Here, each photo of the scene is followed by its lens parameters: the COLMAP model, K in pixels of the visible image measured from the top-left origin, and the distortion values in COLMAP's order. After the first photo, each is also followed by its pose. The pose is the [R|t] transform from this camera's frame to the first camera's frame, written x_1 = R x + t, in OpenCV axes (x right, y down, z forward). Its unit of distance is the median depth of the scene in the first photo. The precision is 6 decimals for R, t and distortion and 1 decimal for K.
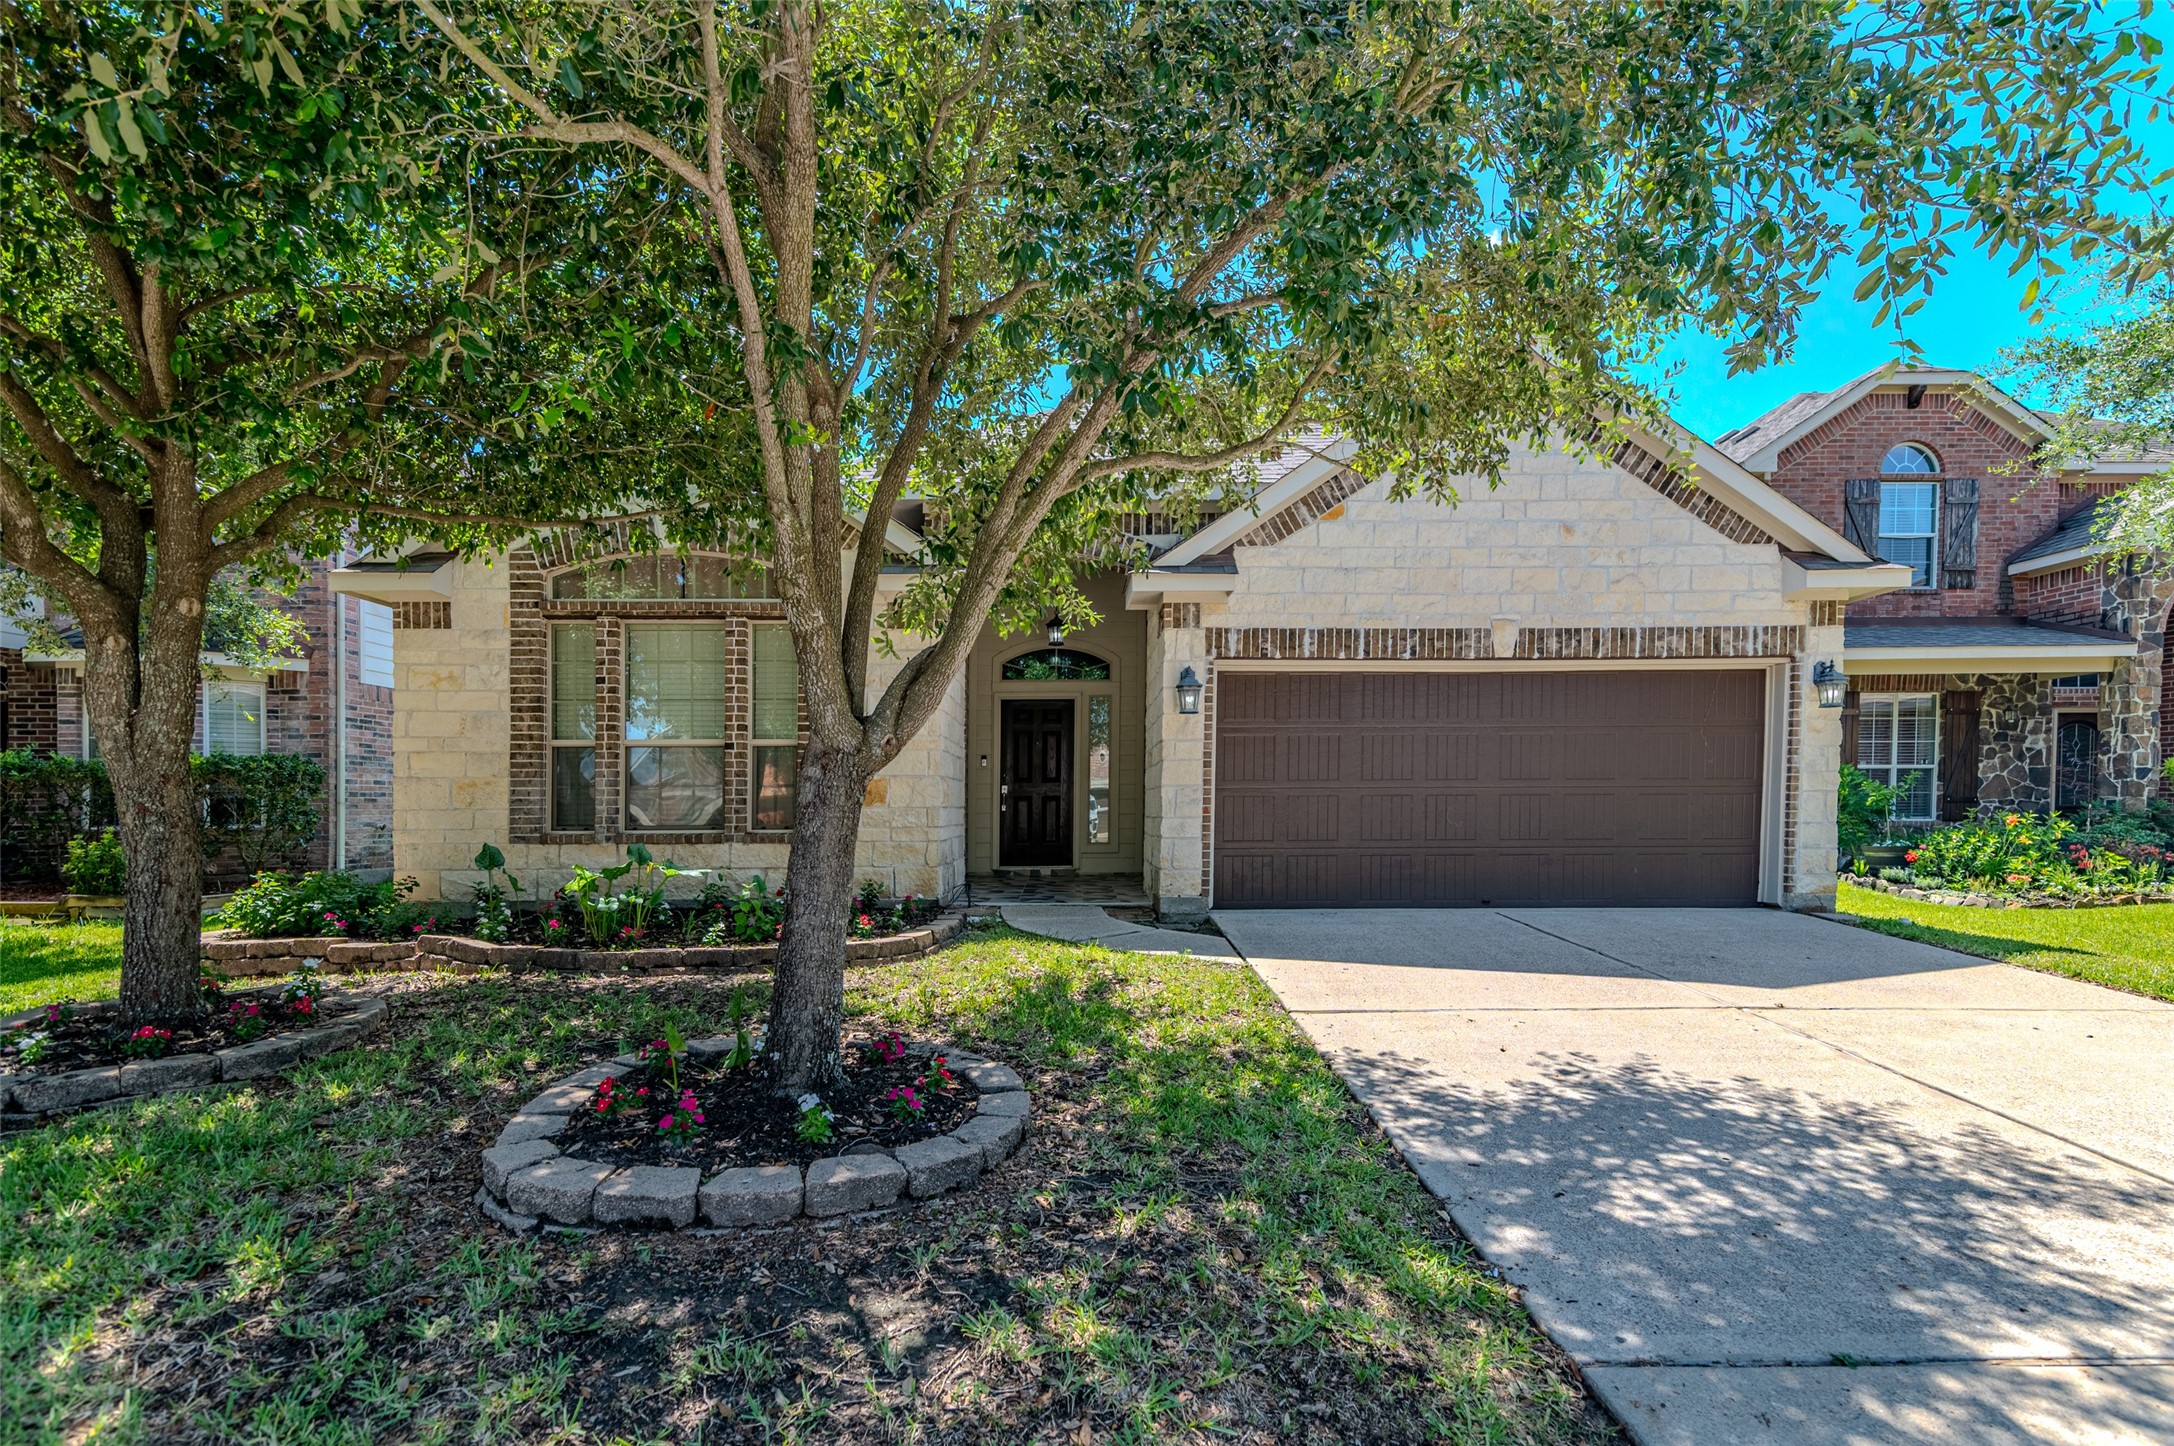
lens RADIAL K [[979.2, 0, 1087.0], [0, 979.2, 723.0], [0, 0, 1]] dist [0.009847, 0.000446]
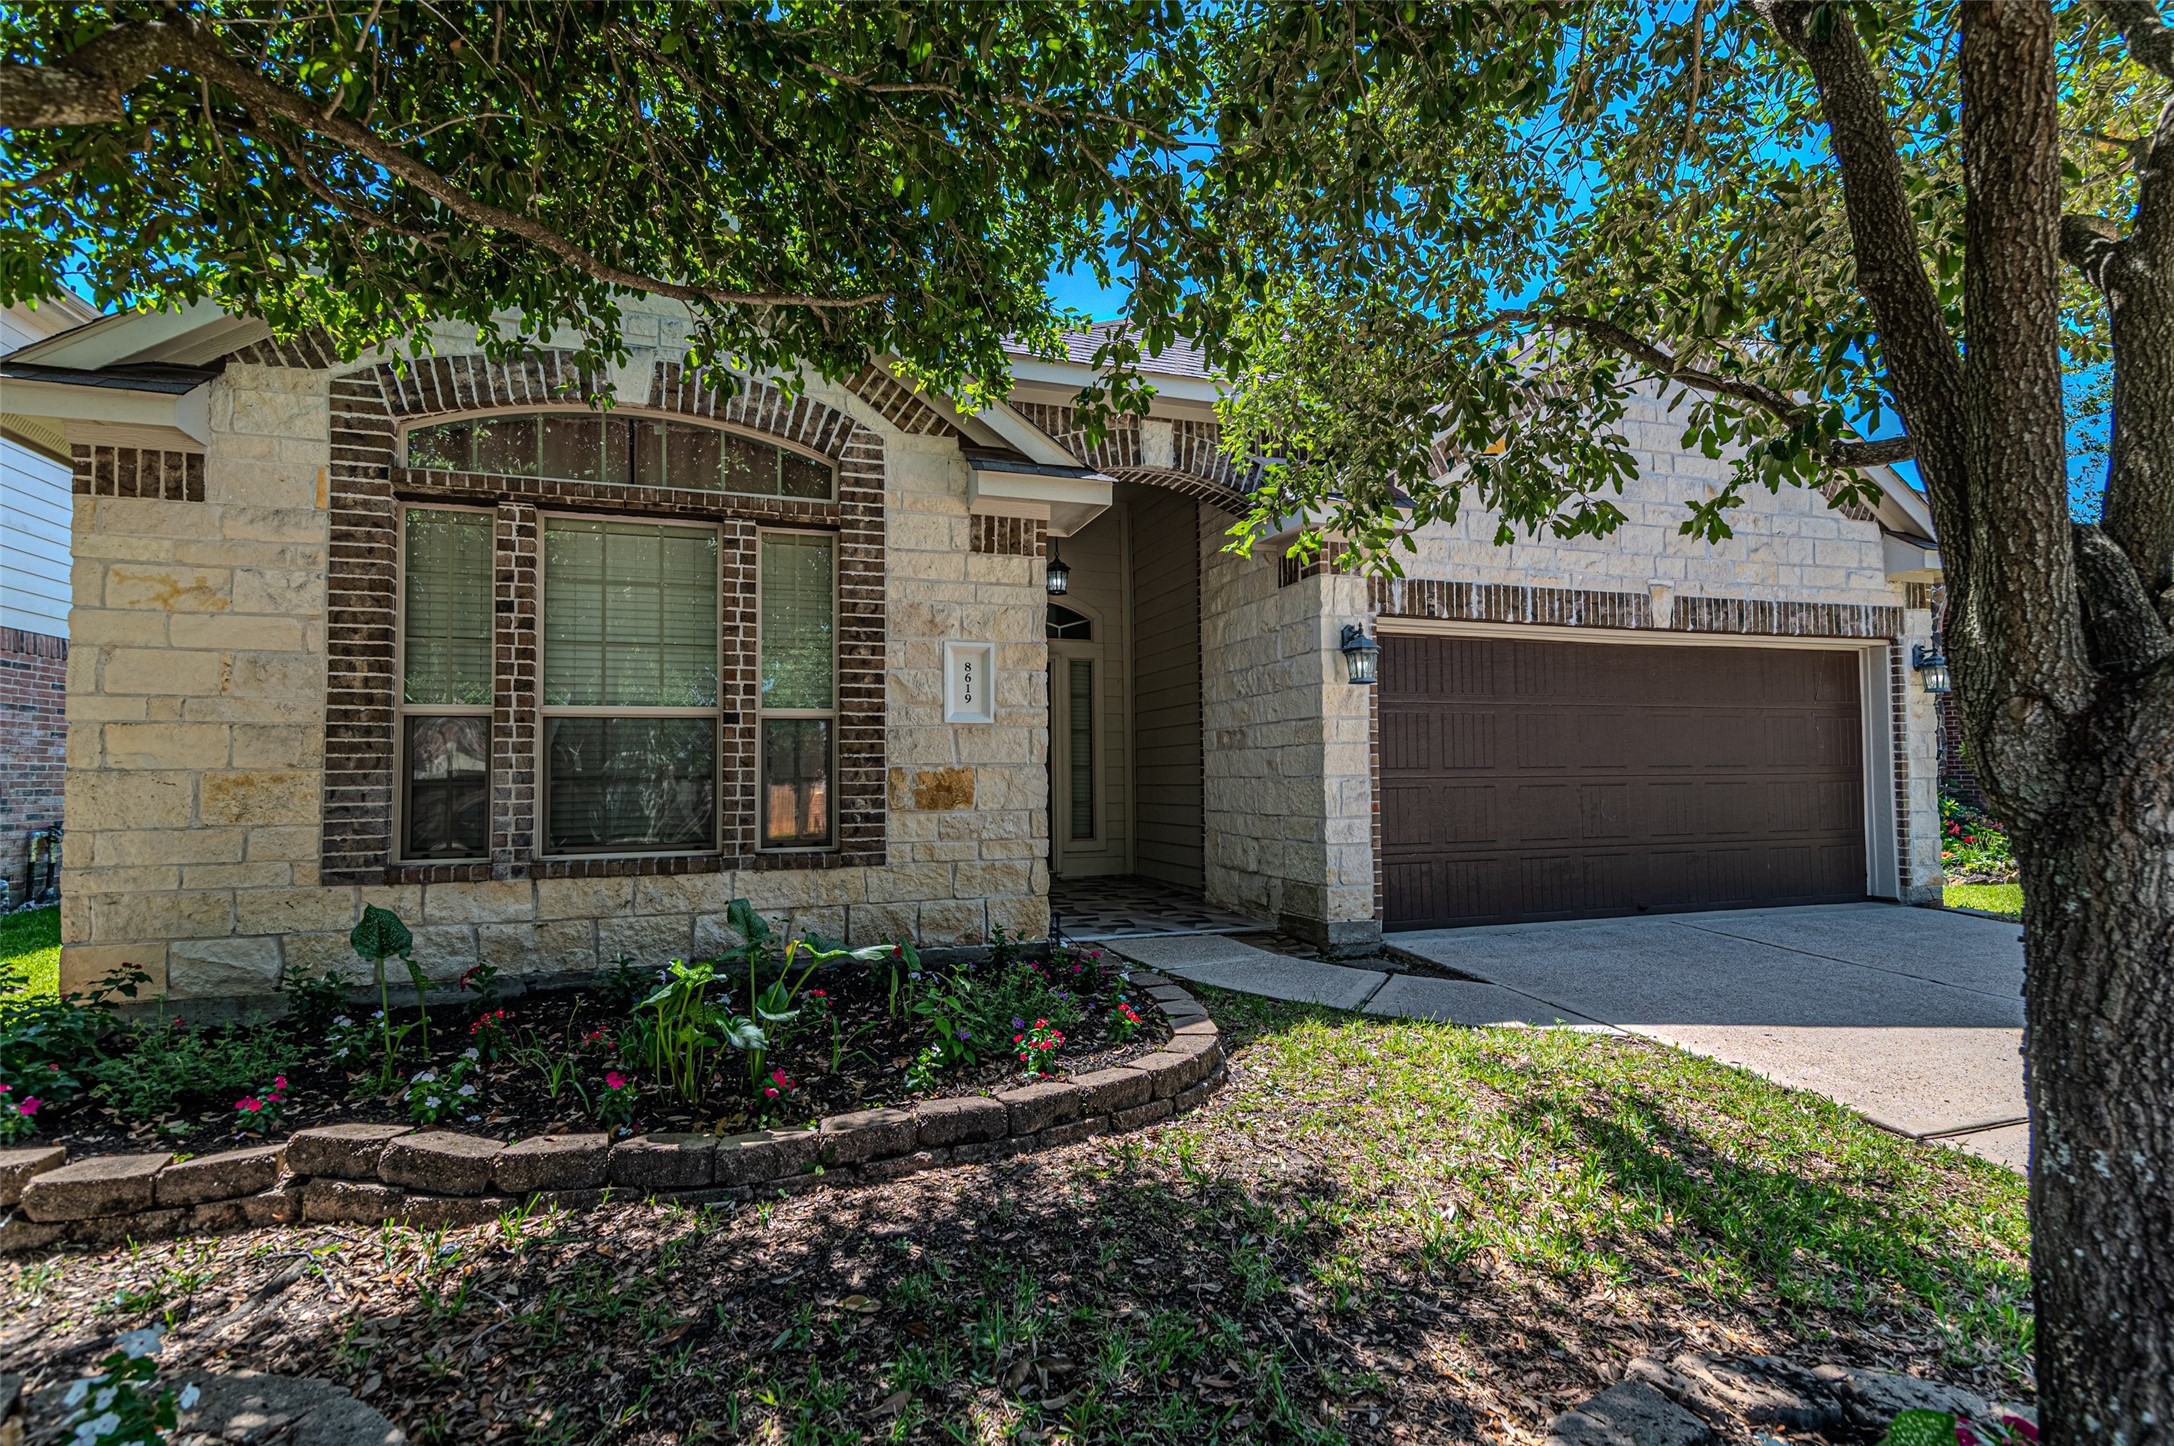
lens RADIAL K [[977.4, 0, 1087.1], [0, 977.4, 665.4], [0, 0, 1]] dist [0.012171, -0.000191]
pose [[0.954695, 0.028320, 0.296237, -0.328397], [-0.021122, 0.999399, -0.027470, 0.001769], [-0.296837, 0.019968, 0.954719, 0.314683]]
